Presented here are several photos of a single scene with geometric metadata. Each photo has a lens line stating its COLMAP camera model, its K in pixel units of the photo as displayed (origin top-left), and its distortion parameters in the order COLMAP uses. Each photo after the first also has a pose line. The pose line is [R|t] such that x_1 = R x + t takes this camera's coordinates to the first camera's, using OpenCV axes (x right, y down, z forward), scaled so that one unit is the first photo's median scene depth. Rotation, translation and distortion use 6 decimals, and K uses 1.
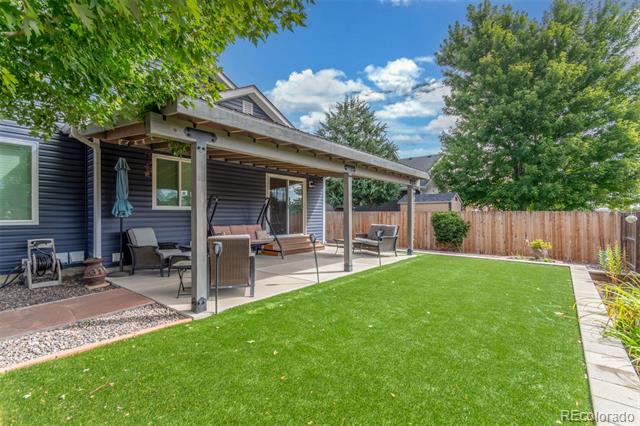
lens RADIAL K [[295.6, 0, 321.6], [0, 295.6, 213.9], [0, 0, 1]] dist [-0.000128, -0.000002]
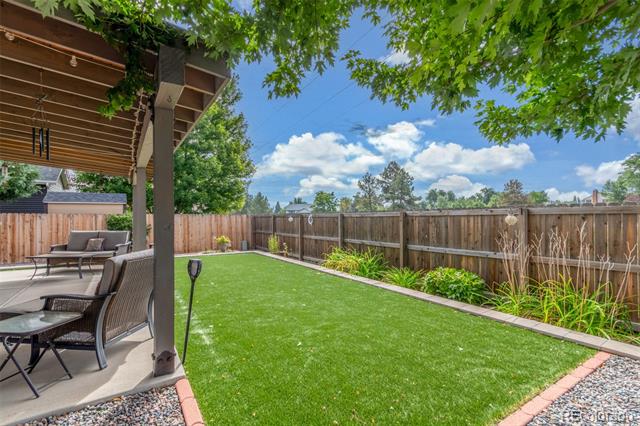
lens RADIAL K [[295.6, 0, 321.3], [0, 295.6, 214.0], [0, 0, 1]] dist [-0.000128, -0.000002]
pose [[0.294653, 0.005489, 0.955589, -0.803433], [0.000374, 0.999983, -0.005859, -0.007580], [-0.955604, 0.002084, 0.294646, 0.419208]]
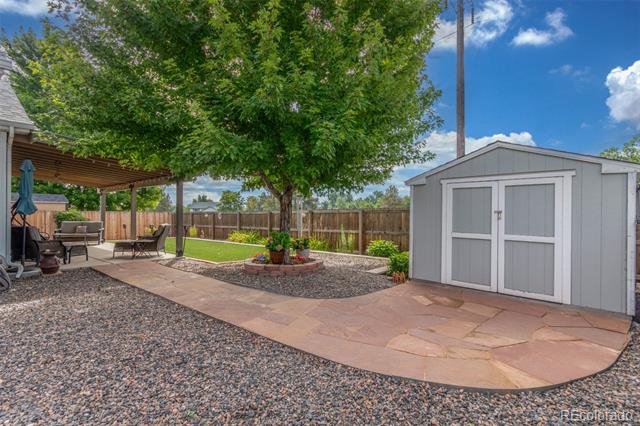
lens RADIAL K [[295.6, 0, 321.1], [0, 295.6, 213.4], [0, 0, 1]] dist [-0.000128, -0.000002]
pose [[-0.007271, 0.004439, 0.999964, -2.295140], [-0.005848, 0.999973, -0.004482, 0.003275], [-0.999956, -0.005880, -0.007245, -0.049084]]
